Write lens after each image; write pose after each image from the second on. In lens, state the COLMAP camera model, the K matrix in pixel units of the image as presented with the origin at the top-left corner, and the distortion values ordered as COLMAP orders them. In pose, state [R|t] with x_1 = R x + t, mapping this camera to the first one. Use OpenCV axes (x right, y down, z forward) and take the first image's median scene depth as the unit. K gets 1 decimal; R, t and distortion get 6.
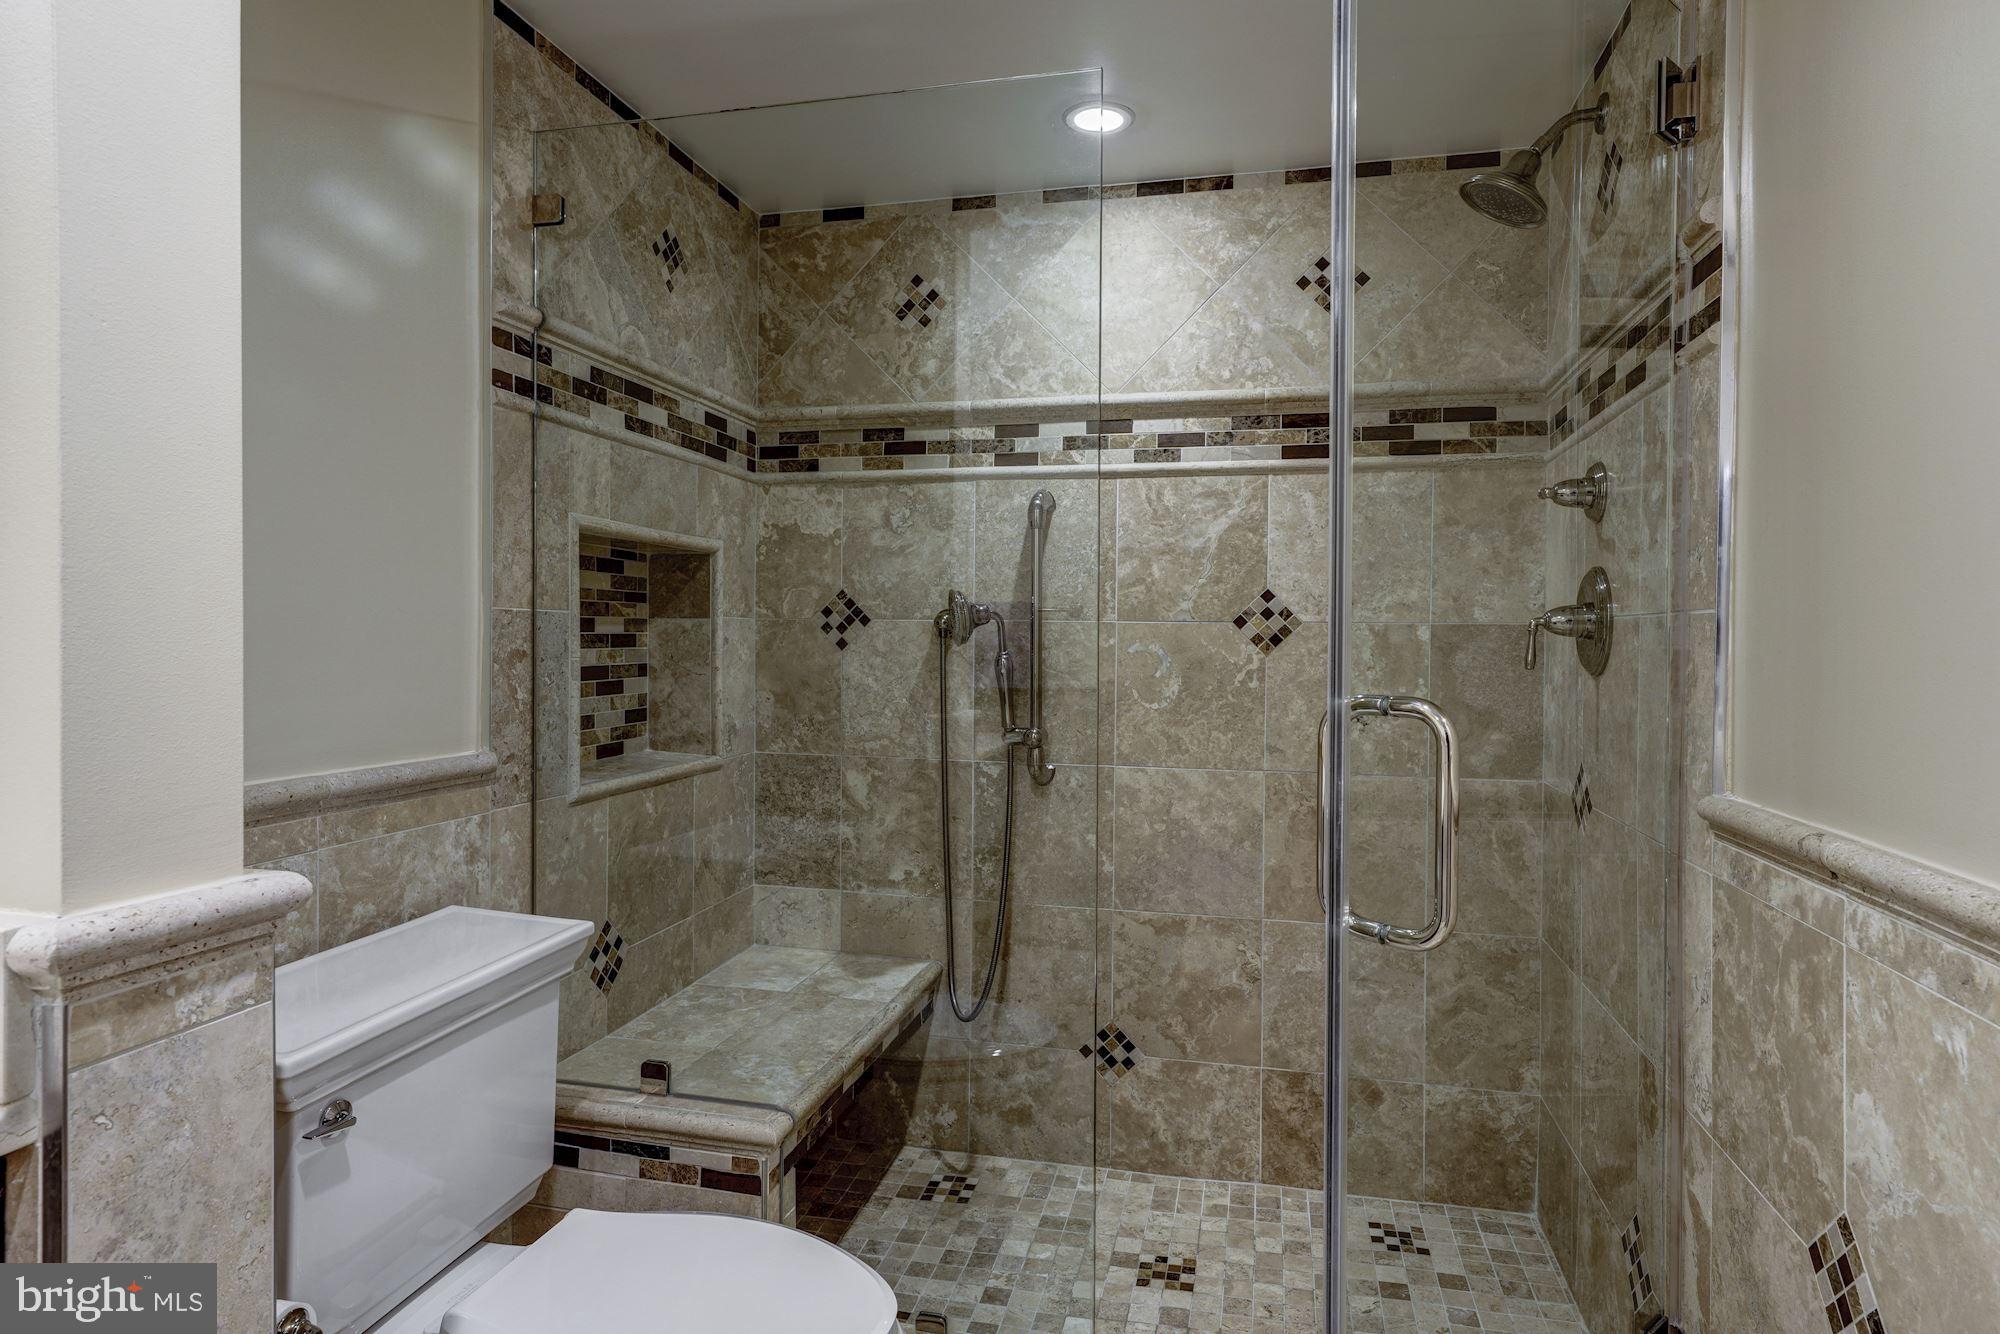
lens RADIAL K [[1107.2, 0, 1004.4], [0, 1107.2, 652.8], [0, 0, 1]] dist [0.008183, 0.003116]
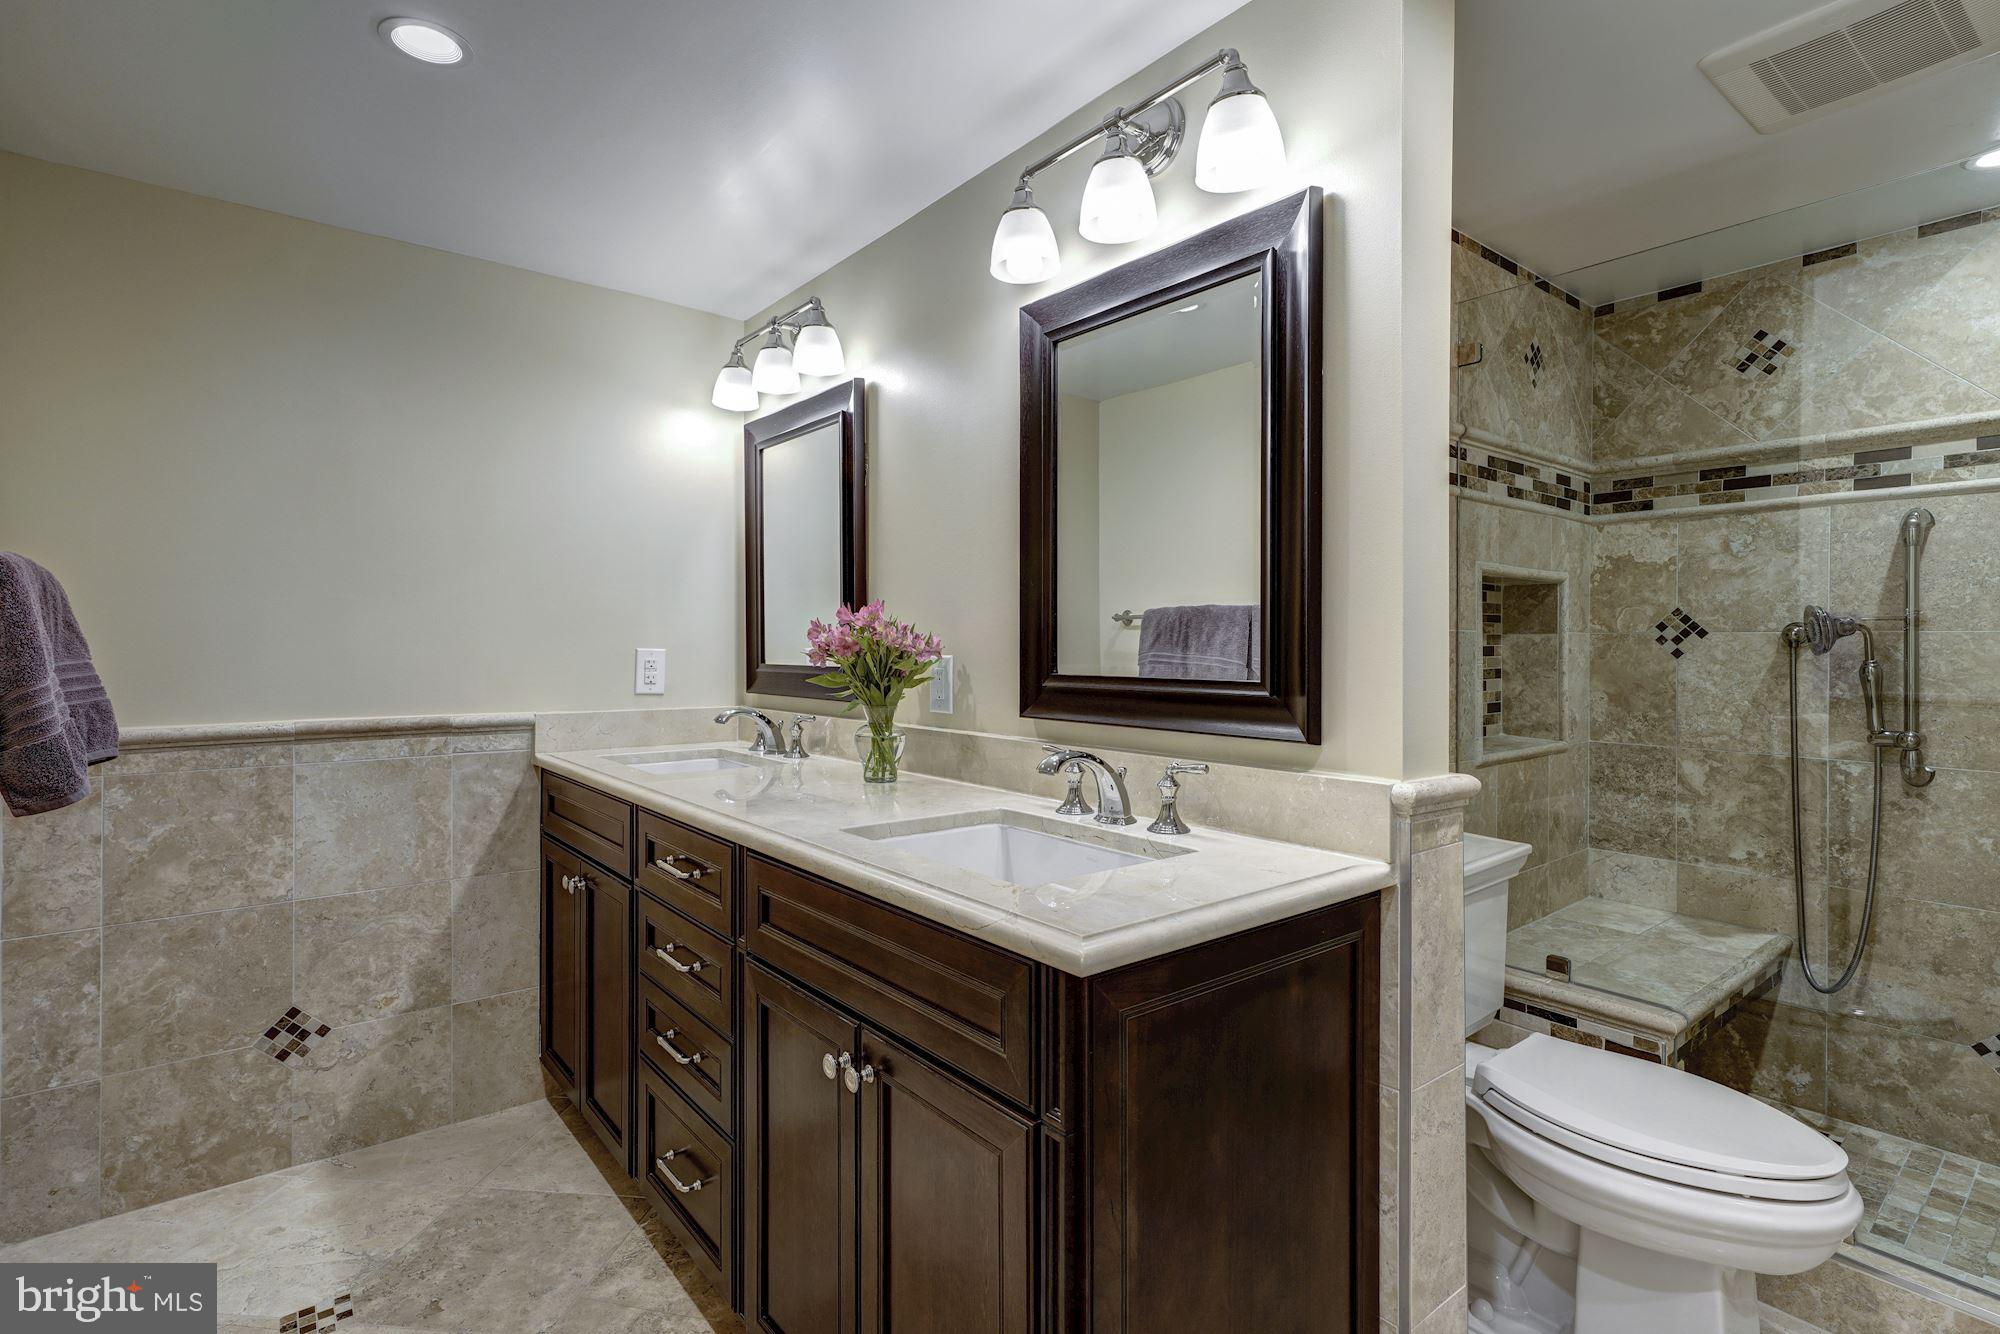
lens RADIAL K [[1029.7, 0, 905.7], [0, 1029.7, 653.2], [0, 0, 1]] dist [0.011881, 0.003882]
pose [[0.799616, -0.001282, -0.600510, -0.140347], [-0.003706, 0.999968, -0.007070, 0.002527], [0.600500, 0.007879, 0.799586, -0.386051]]
